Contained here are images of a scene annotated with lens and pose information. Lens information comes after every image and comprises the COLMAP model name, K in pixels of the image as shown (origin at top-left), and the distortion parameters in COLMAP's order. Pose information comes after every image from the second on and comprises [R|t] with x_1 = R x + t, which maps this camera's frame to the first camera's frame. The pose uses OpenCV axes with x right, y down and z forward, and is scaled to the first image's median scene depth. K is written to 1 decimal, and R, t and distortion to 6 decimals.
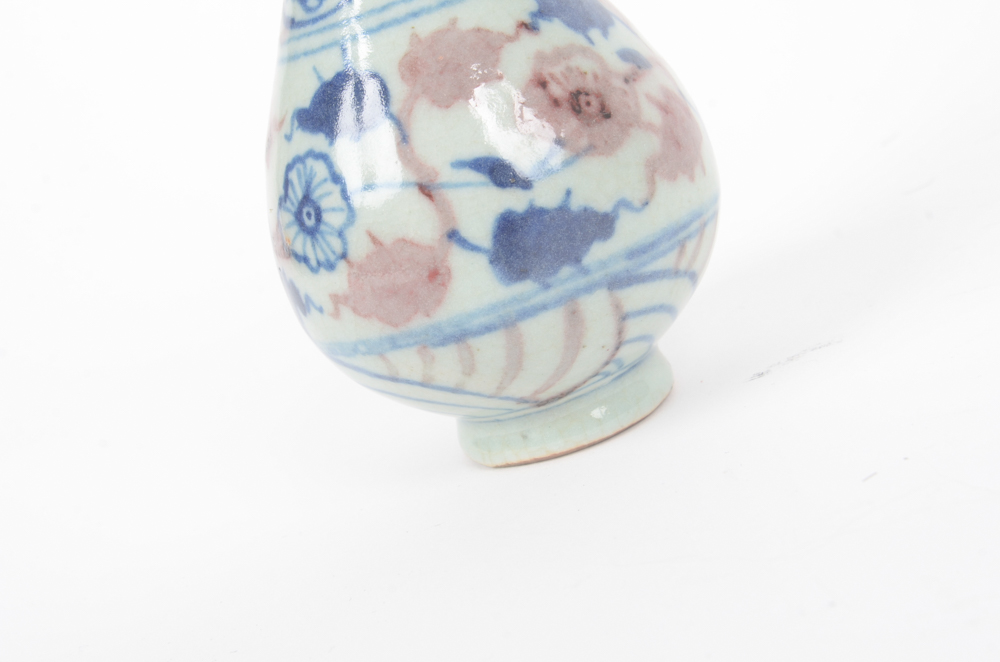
lens RADIAL K [[1461.5, 0, 500.0], [0, 1461.5, 331.0], [0, 0, 1]] dist [0.029566, 0.034903]
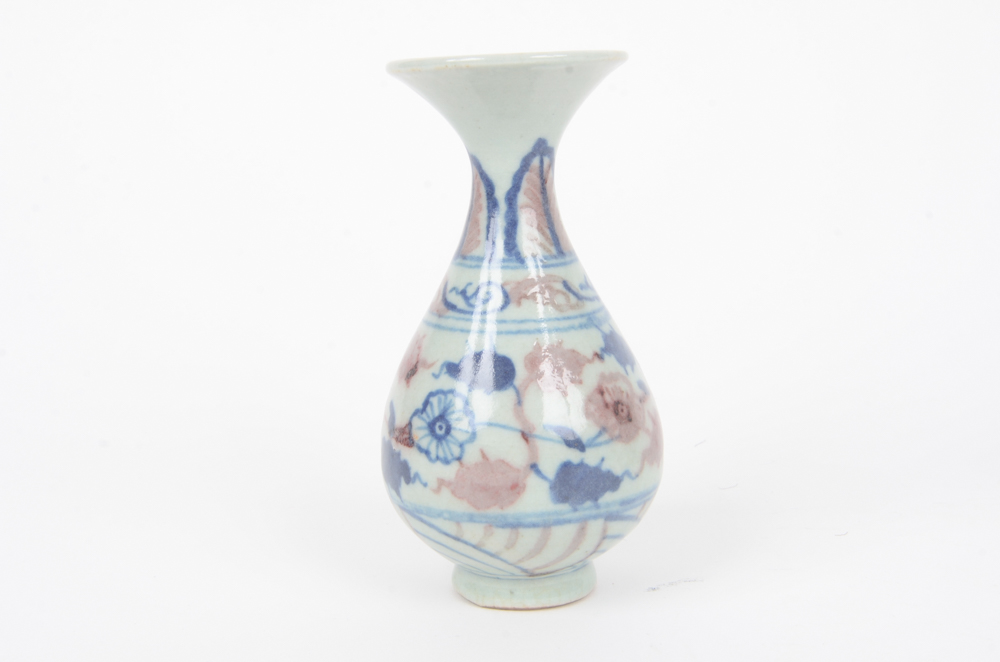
lens RADIAL K [[1434.9, 0, 500.0], [0, 1434.9, 331.0], [0, 0, 1]] dist [0.007832, 0.002617]
pose [[0.932113, 0.279435, 0.230392, -0.476907], [-0.251396, 0.957143, -0.143798, 0.030961], [-0.260700, 0.076117, 0.962415, -0.566126]]
